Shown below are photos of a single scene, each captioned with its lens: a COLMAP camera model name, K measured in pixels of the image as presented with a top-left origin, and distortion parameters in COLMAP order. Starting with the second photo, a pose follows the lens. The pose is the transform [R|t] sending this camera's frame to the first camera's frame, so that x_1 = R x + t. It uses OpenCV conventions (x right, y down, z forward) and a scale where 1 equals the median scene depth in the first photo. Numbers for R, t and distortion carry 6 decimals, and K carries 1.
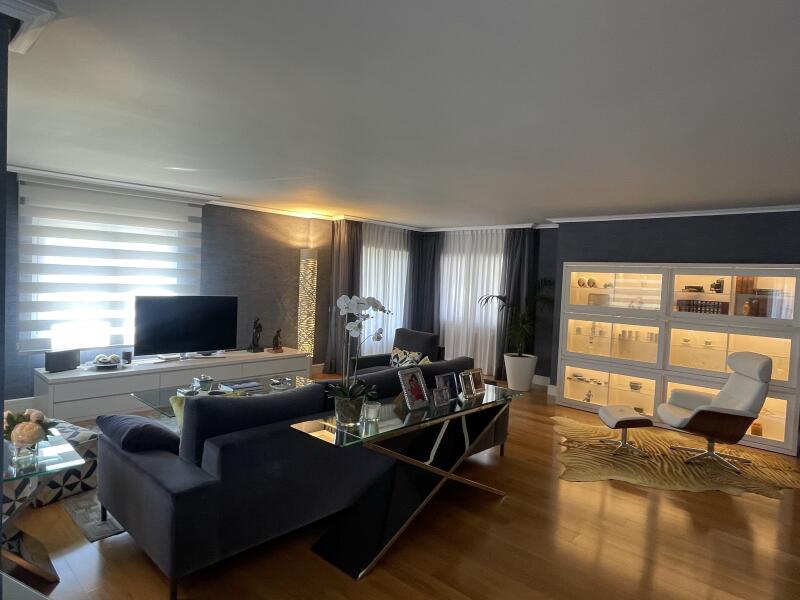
lens RADIAL K [[489.5, 0, 400.0], [0, 489.5, 300.0], [0, 0, 1]] dist [-0.003099, -0.001915]
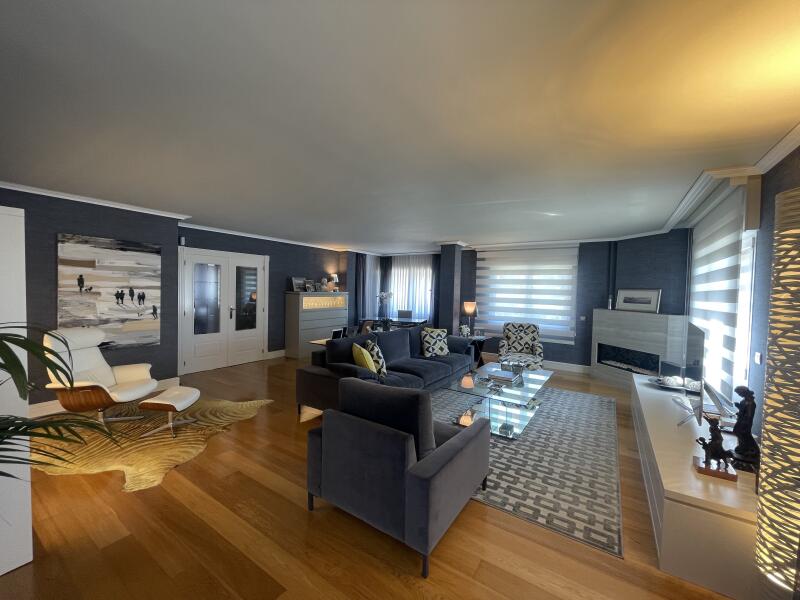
lens RADIAL K [[317.4, 0, 396.1], [0, 317.4, 299.3], [0, 0, 1]] dist [0.001102, 0.000011]
pose [[-0.983098, -0.060643, -0.172747, 0.086450], [-0.073340, 0.994980, 0.068091, -0.045009], [0.167750, 0.079609, -0.982610, 1.308119]]
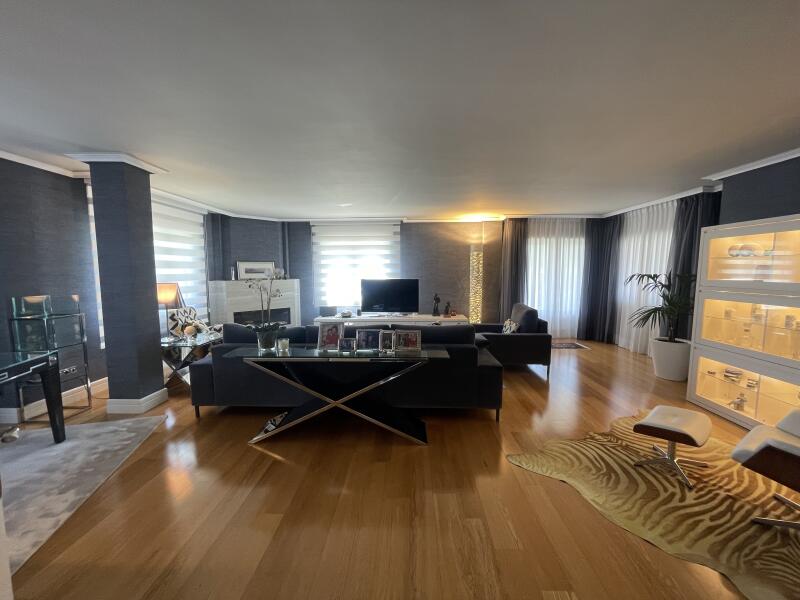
lens RADIAL K [[323.5, 0, 399.2], [0, 323.5, 301.2], [0, 0, 1]] dist [0.000605, 0.000000]
pose [[0.656321, 0.030173, -0.753878, 0.416846], [-0.002553, 0.999283, 0.037773, 0.024942], [0.754477, -0.022867, 0.655928, 0.275144]]
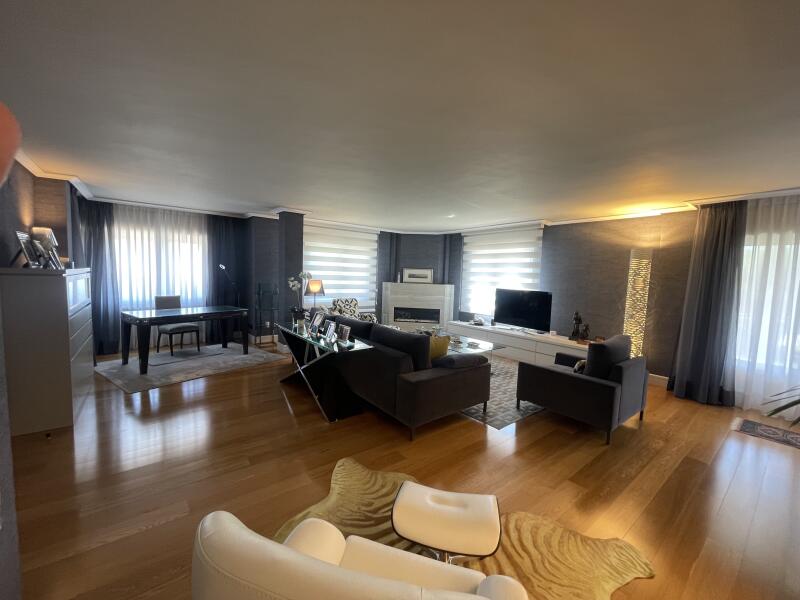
lens RADIAL K [[323.5, 0, 399.2], [0, 323.5, 301.2], [0, 0, 1]] dist [0.000605, 0.000000]
pose [[-0.156244, 0.039555, -0.986926, 0.597036], [-0.083660, 0.995077, 0.053126, 0.004915], [0.984169, 0.090867, -0.152166, 0.741235]]
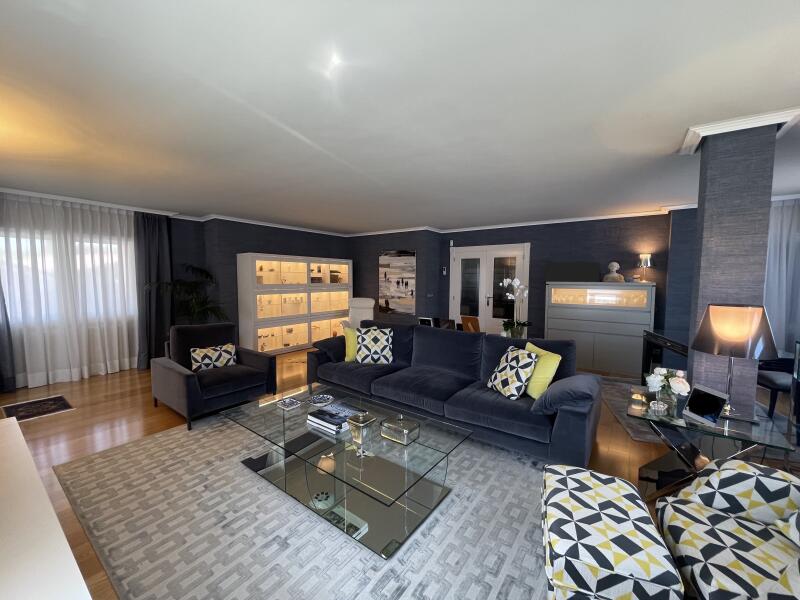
lens RADIAL K [[330.7, 0, 398.9], [0, 330.7, 298.4], [0, 0, 1]] dist [0.001512, 0.000139]
pose [[-0.139966, -0.106698, 0.984391, -0.624985], [0.031511, 0.993193, 0.112133, -0.043732], [-0.989655, 0.046714, -0.135651, 0.740736]]
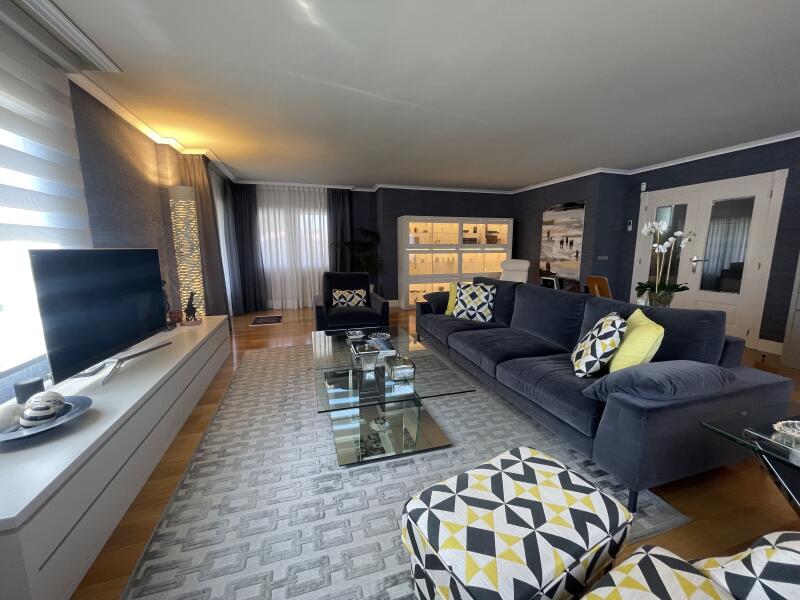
lens RADIAL K [[330.7, 0, 398.9], [0, 330.7, 298.4], [0, 0, 1]] dist [0.001512, 0.000139]
pose [[0.491357, -0.172653, 0.853674, -0.581779], [0.060009, 0.984537, 0.164580, 0.005114], [-0.868889, -0.029639, 0.494119, 0.513474]]
